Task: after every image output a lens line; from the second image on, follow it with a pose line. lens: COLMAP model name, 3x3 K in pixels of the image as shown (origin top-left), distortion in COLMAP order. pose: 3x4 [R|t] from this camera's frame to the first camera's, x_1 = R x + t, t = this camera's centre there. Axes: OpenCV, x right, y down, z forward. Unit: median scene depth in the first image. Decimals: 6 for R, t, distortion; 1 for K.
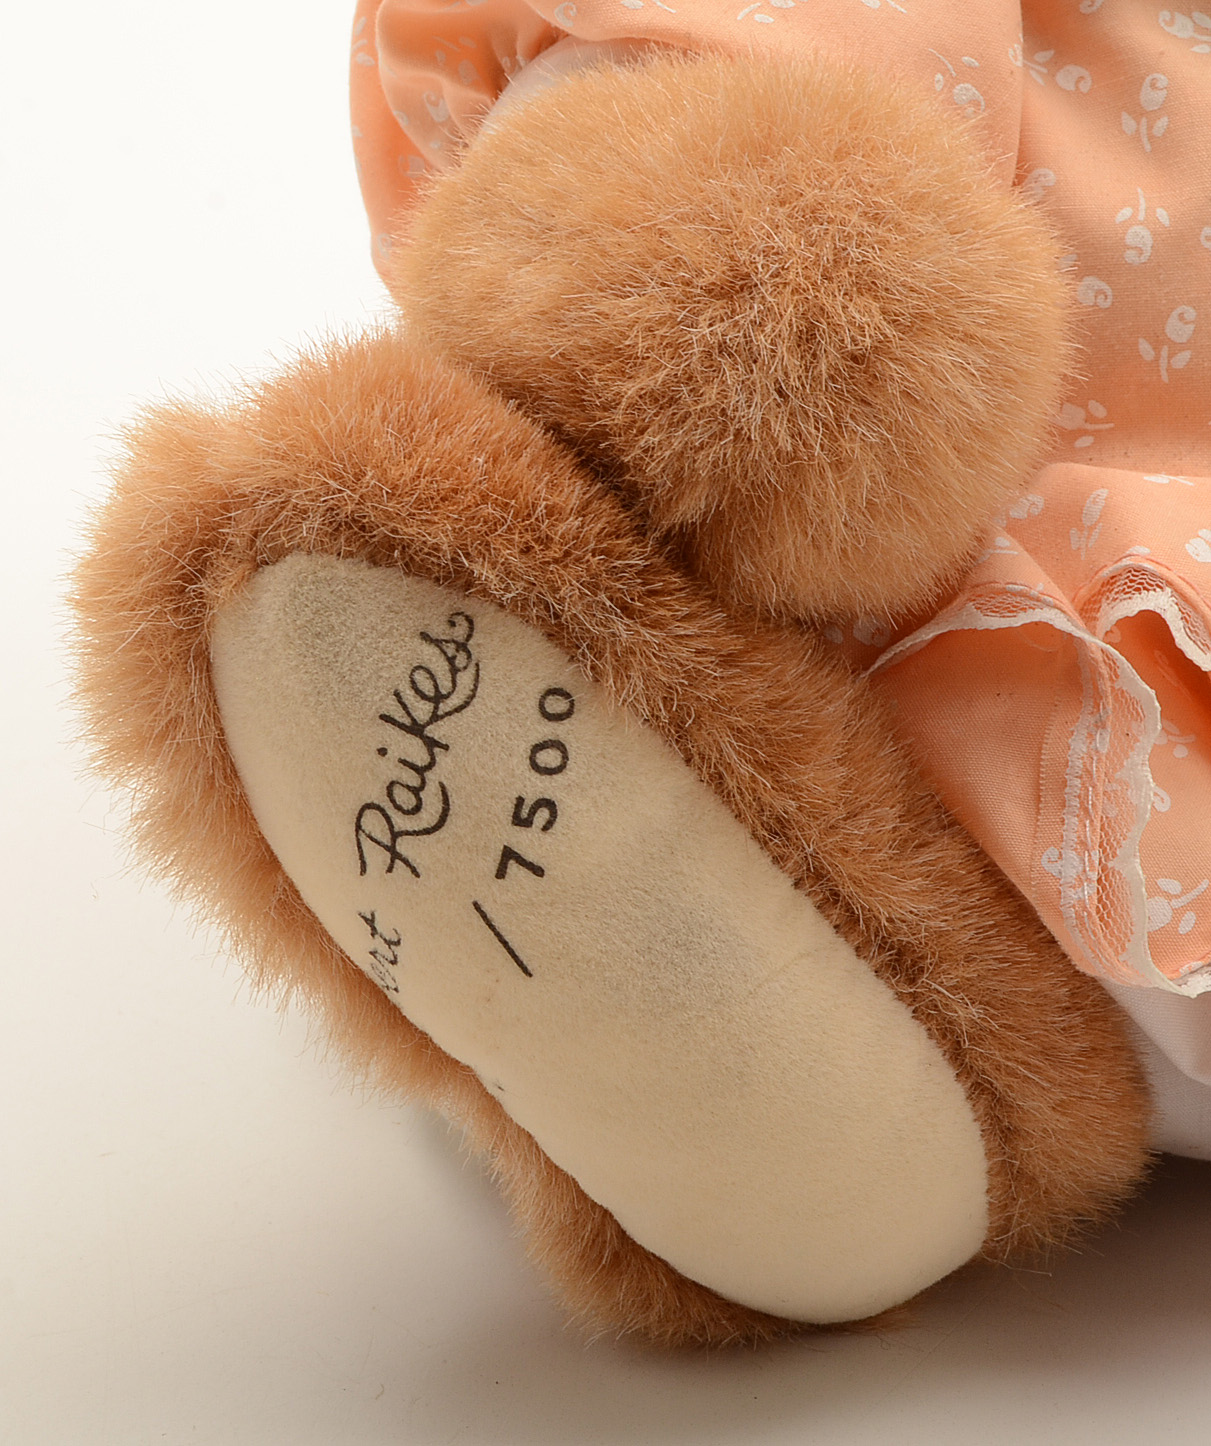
lens RADIAL K [[3784.0, 0, 605.5], [0, 3784.0, 723.0], [0, 0, 1]] dist [-0.030109, 0.379105]
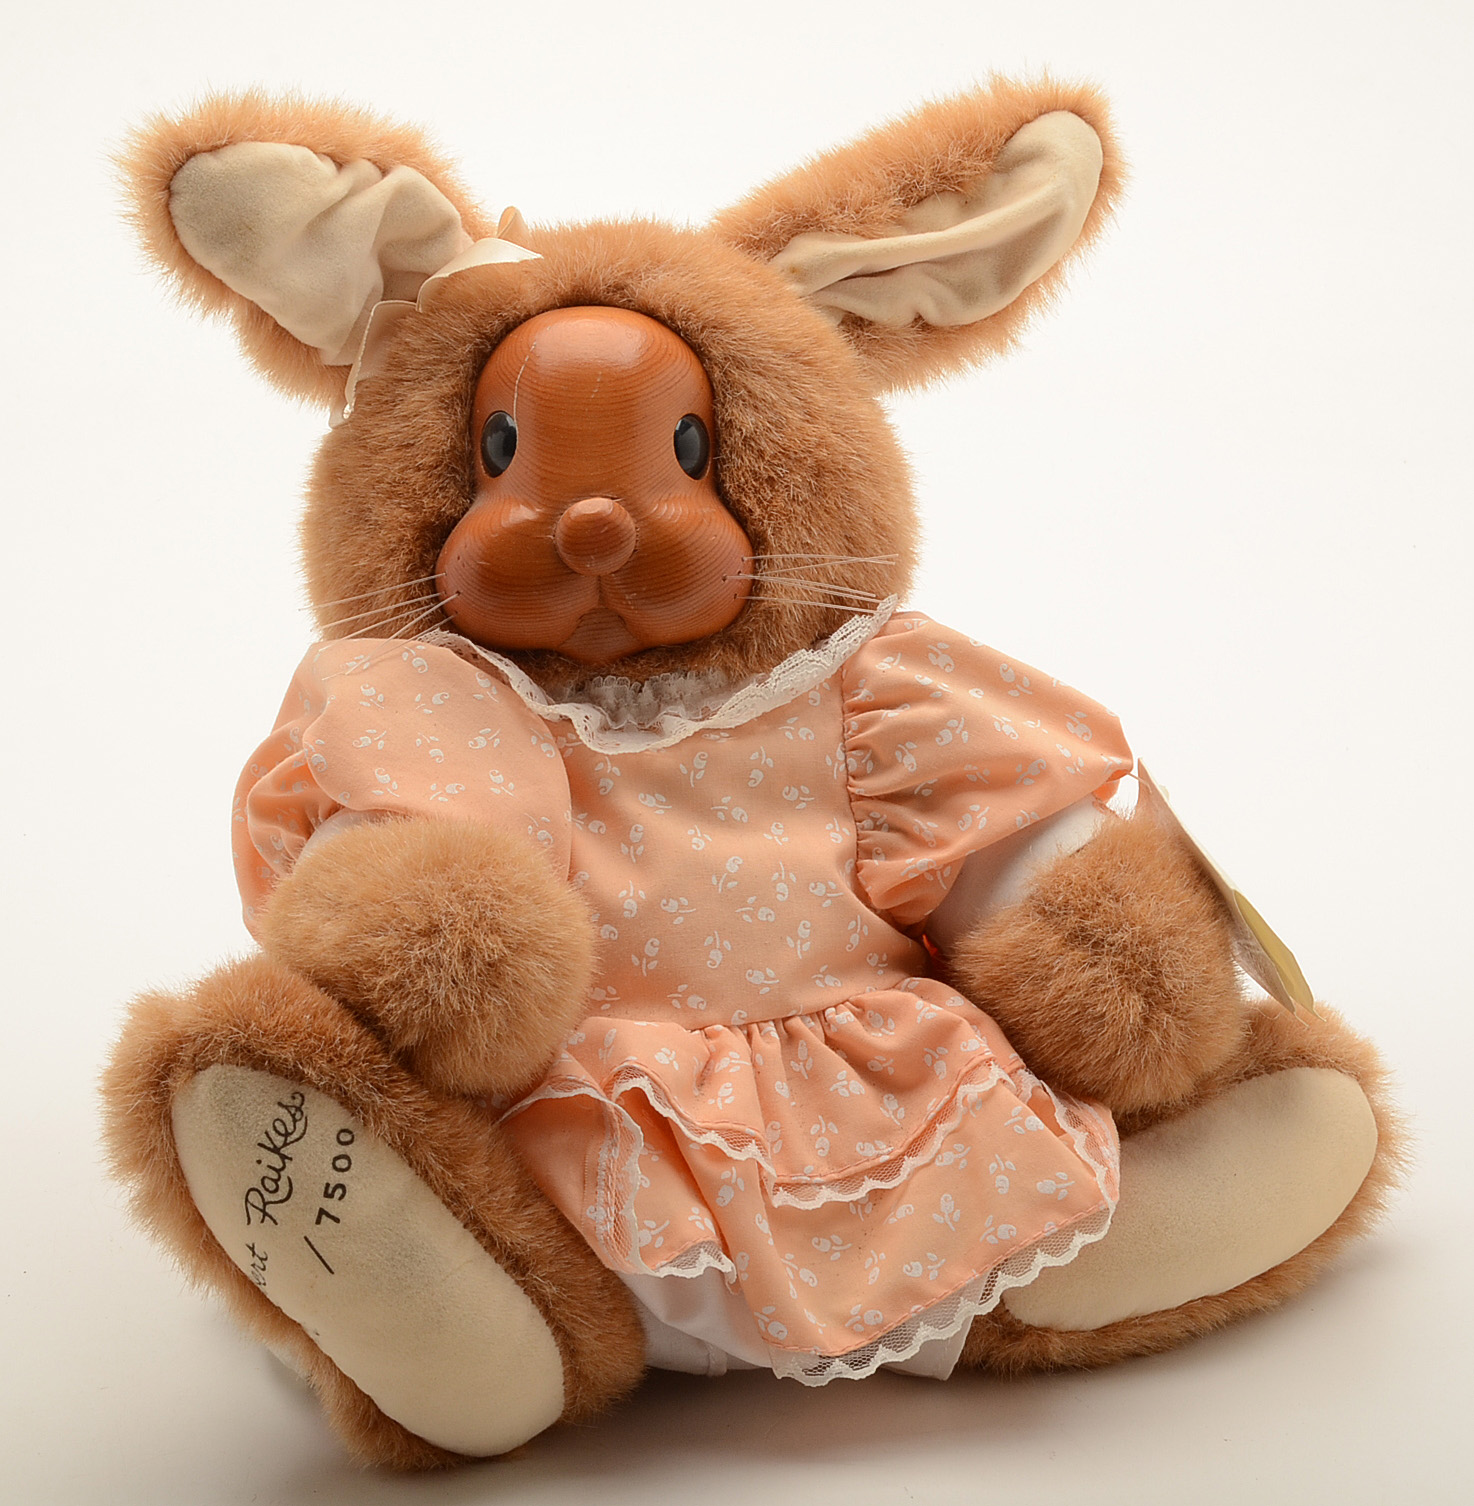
lens RADIAL K [[2884.7, 0, 733.6], [0, 2884.7, 688.3], [0, 0, 1]] dist [-0.075446, -0.071904]
pose [[0.989112, -0.000167, 0.147165, -0.033180], [0.029596, 0.979794, -0.197809, 0.069089], [-0.144158, 0.200011, 0.969131, -0.560611]]
